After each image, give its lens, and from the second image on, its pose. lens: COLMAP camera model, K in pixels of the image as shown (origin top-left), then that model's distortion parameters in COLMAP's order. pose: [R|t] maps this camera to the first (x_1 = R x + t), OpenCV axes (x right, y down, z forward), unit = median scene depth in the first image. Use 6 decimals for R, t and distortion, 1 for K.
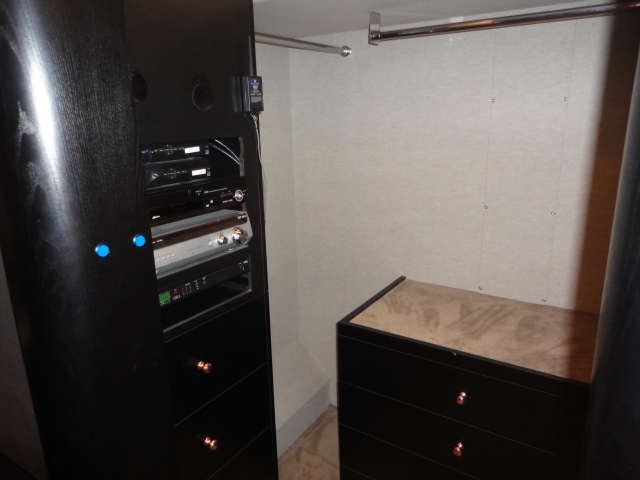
lens RADIAL K [[464.5, 0, 320.0], [0, 464.5, 240.0], [0, 0, 1]] dist [0.003390, 0.000691]
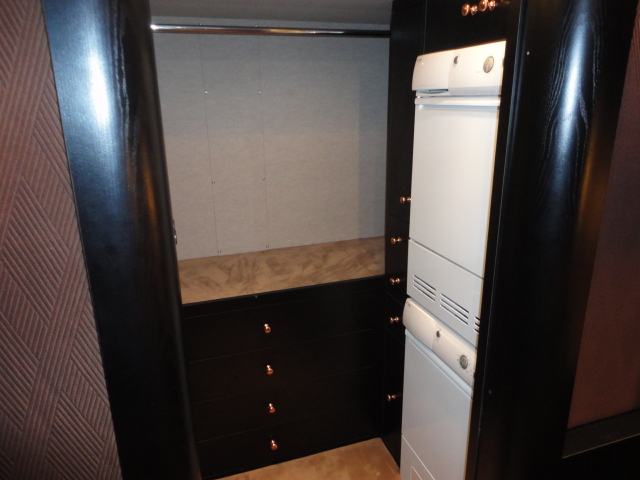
lens RADIAL K [[464.5, 0, 320.0], [0, 464.5, 240.0], [0, 0, 1]] dist [0.003390, 0.000691]
pose [[0.613317, -0.223525, 0.757548, -0.439923], [0.211709, 0.970547, 0.114971, -0.007357], [-0.760935, 0.089866, 0.642575, 0.045372]]
